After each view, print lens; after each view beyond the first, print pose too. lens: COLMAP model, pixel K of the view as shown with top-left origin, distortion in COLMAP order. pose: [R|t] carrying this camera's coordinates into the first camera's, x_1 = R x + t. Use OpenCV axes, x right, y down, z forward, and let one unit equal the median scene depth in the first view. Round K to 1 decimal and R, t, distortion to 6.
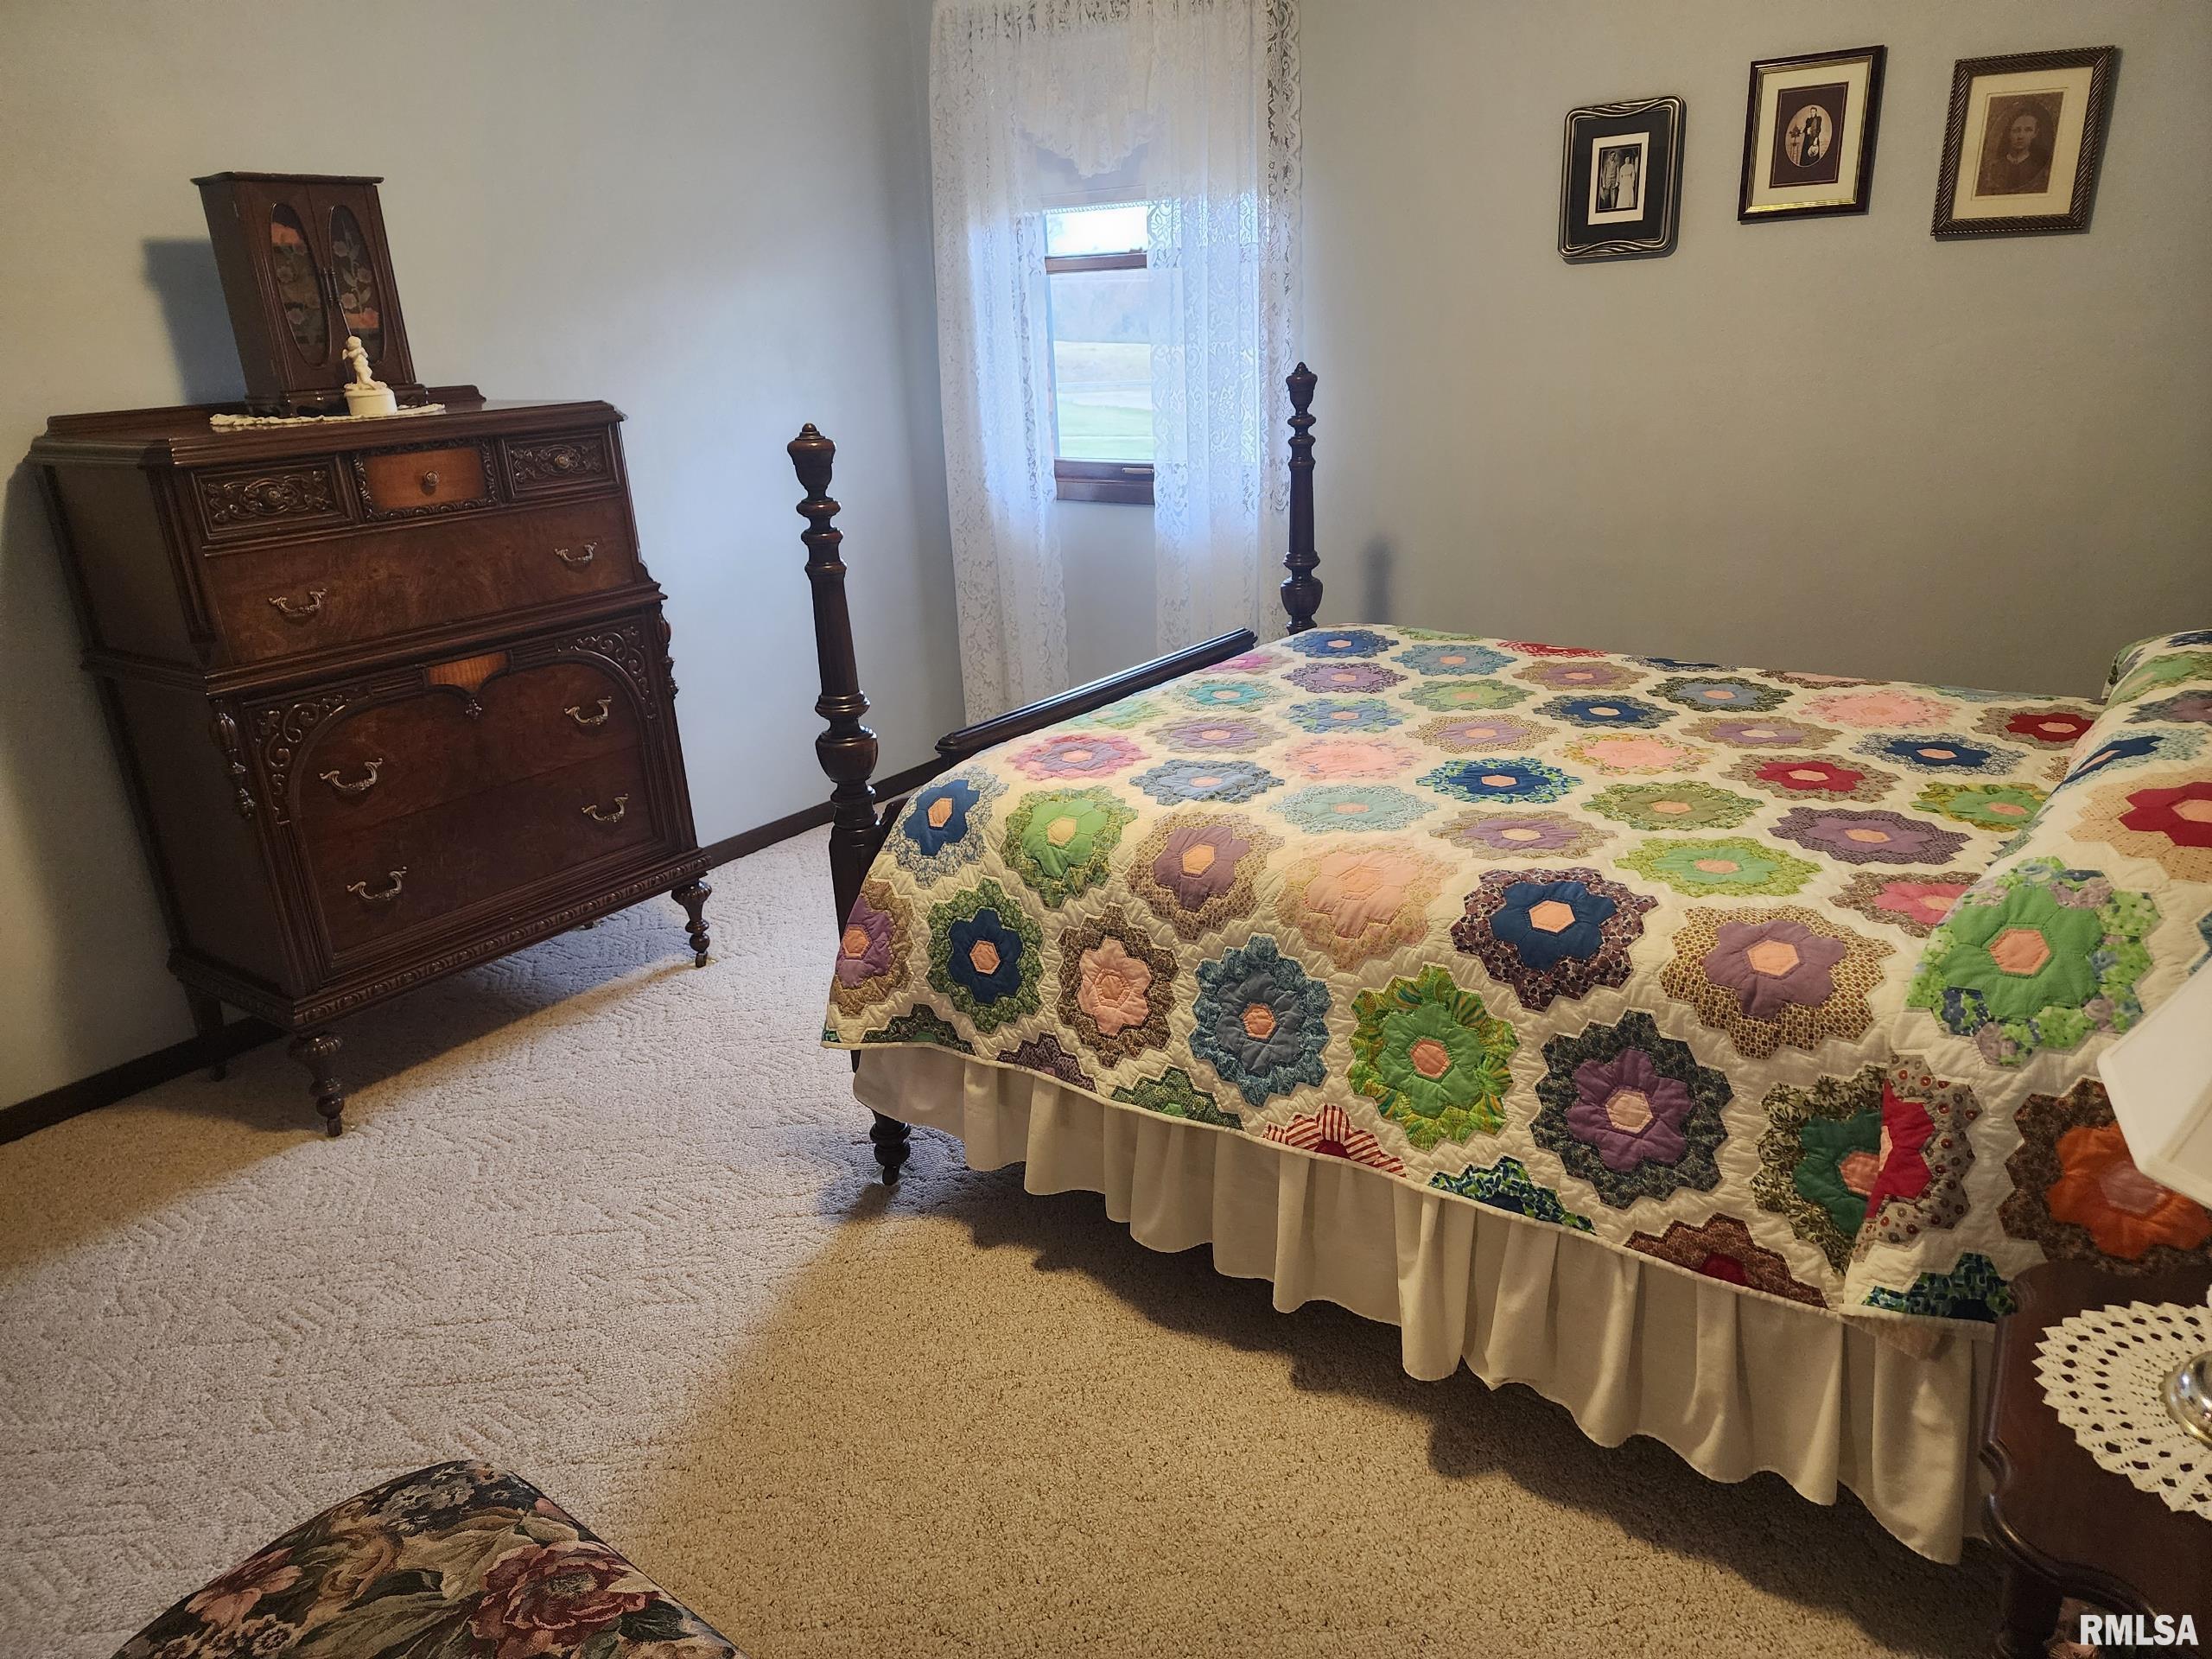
lens RADIAL K [[1481.4, 0, 1110.0], [0, 1481.4, 831.1], [0, 0, 1]] dist [0.032246, -0.013249]
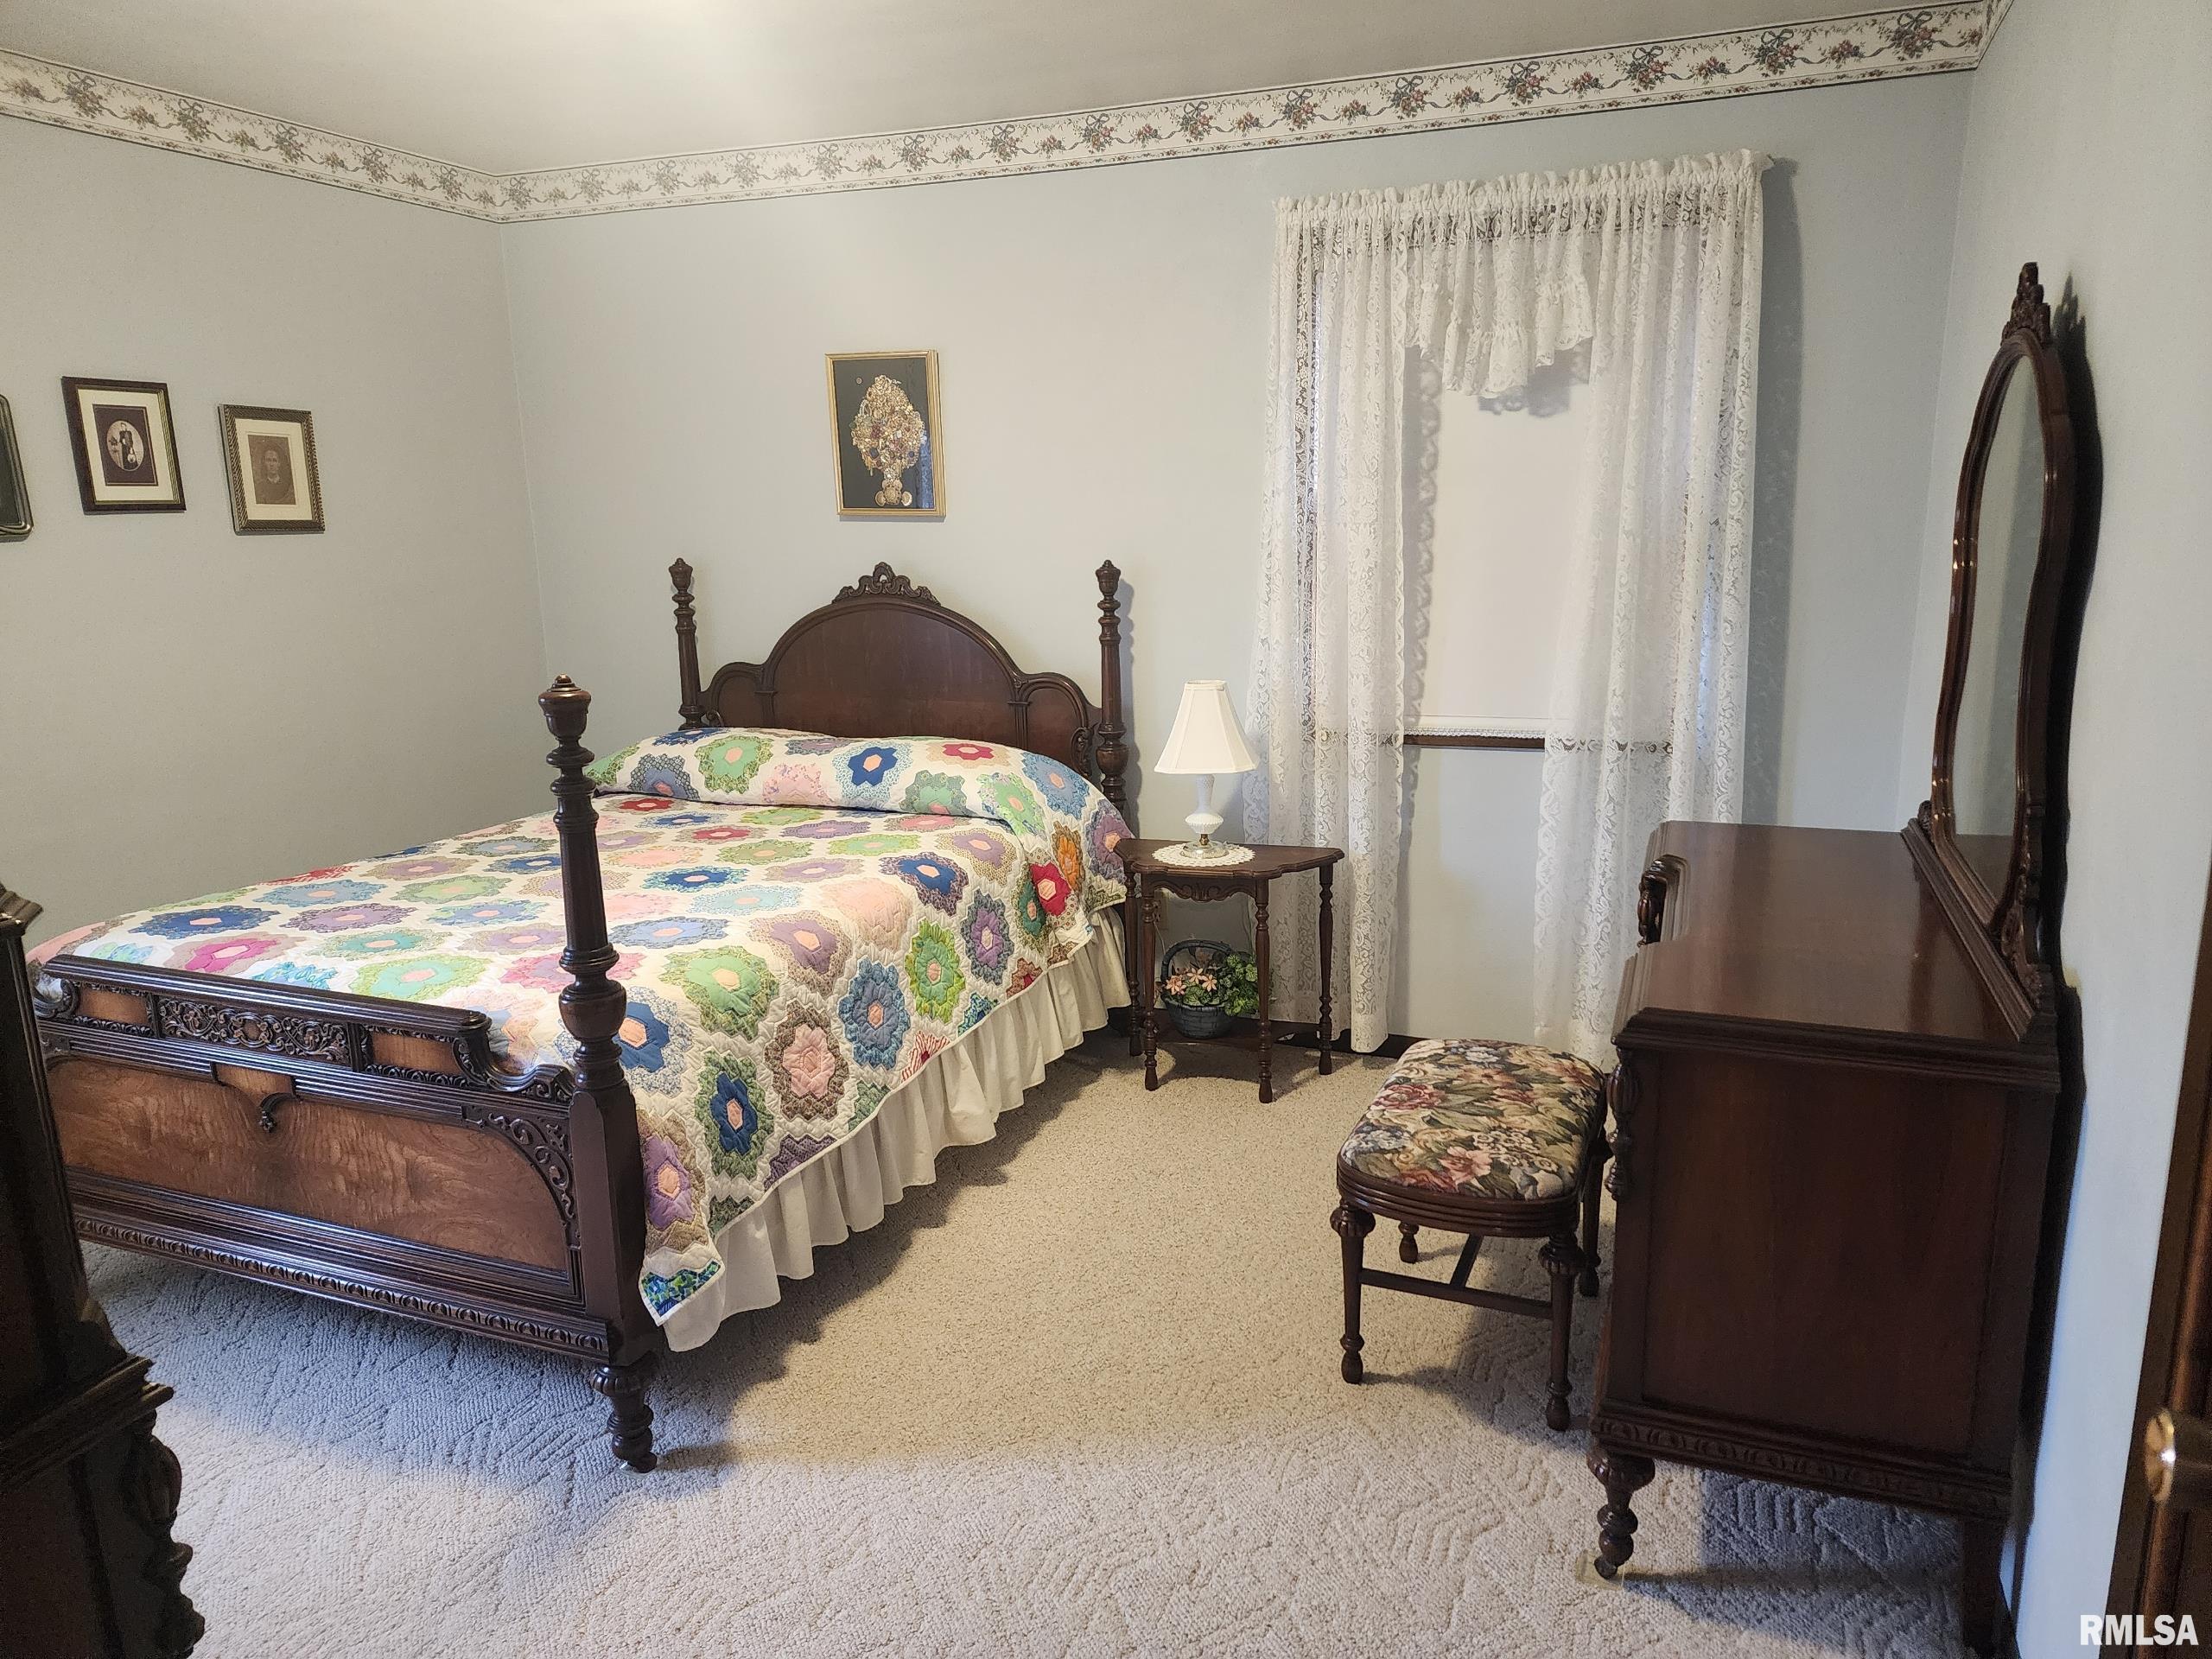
lens RADIAL K [[1481.4, 0, 1109.7], [0, 1481.4, 826.4], [0, 0, 1]] dist [0.032246, -0.013249]
pose [[-0.236246, -0.164043, 0.957746, -1.167480], [0.356818, 0.902140, 0.242535, -0.276851], [-0.903808, 0.399039, -0.154593, 0.810548]]
